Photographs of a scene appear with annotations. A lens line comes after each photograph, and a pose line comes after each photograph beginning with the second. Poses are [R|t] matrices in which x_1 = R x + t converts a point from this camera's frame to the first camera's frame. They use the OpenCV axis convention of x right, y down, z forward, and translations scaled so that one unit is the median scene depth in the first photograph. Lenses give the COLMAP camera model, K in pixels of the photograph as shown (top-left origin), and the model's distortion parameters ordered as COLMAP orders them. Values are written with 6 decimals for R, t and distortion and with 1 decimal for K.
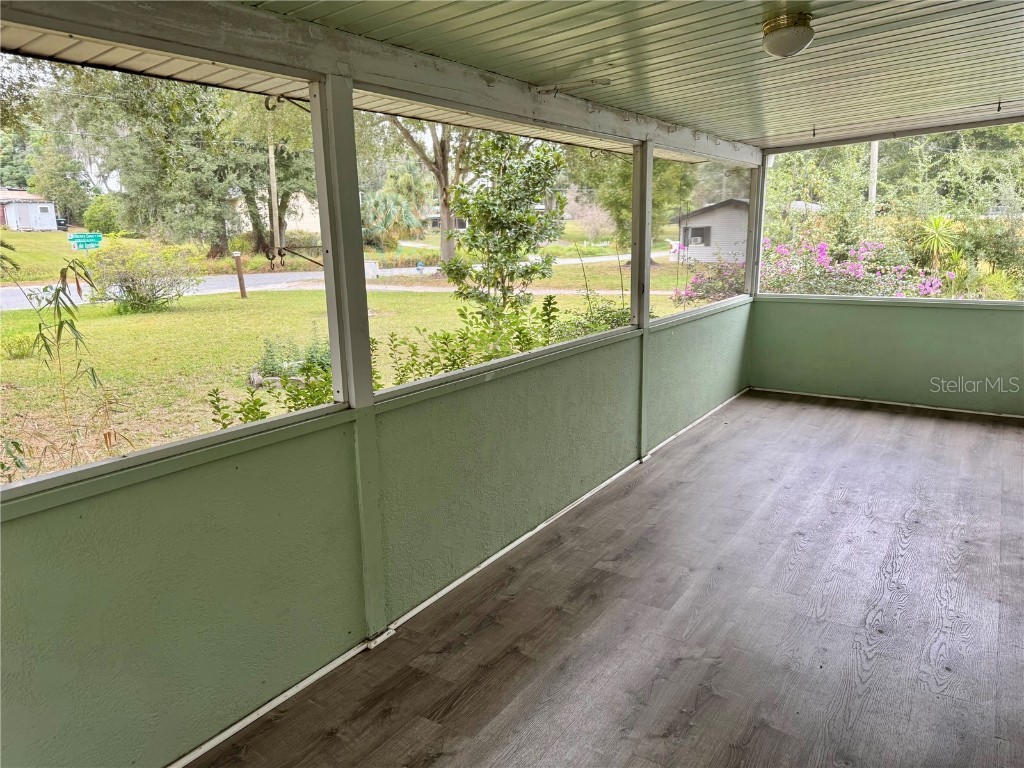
lens RADIAL K [[720.6, 0, 508.4], [0, 720.6, 391.8], [0, 0, 1]] dist [0.086296, -0.111836]
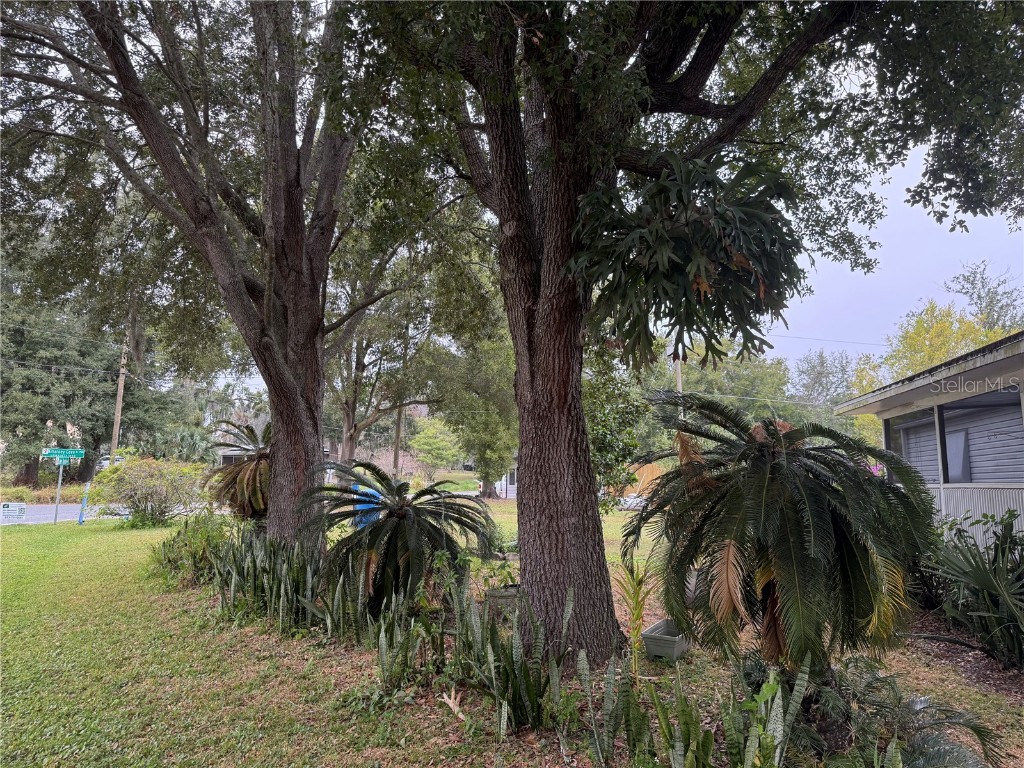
lens RADIAL K [[720.6, 0, 515.7], [0, 720.6, 386.9], [0, 0, 1]] dist [0.086296, -0.111836]
pose [[0.920378, 0.078066, 0.383159, -0.226941], [0.056845, 0.942748, -0.328625, 0.034531], [-0.386877, 0.324240, 0.863247, -0.059670]]
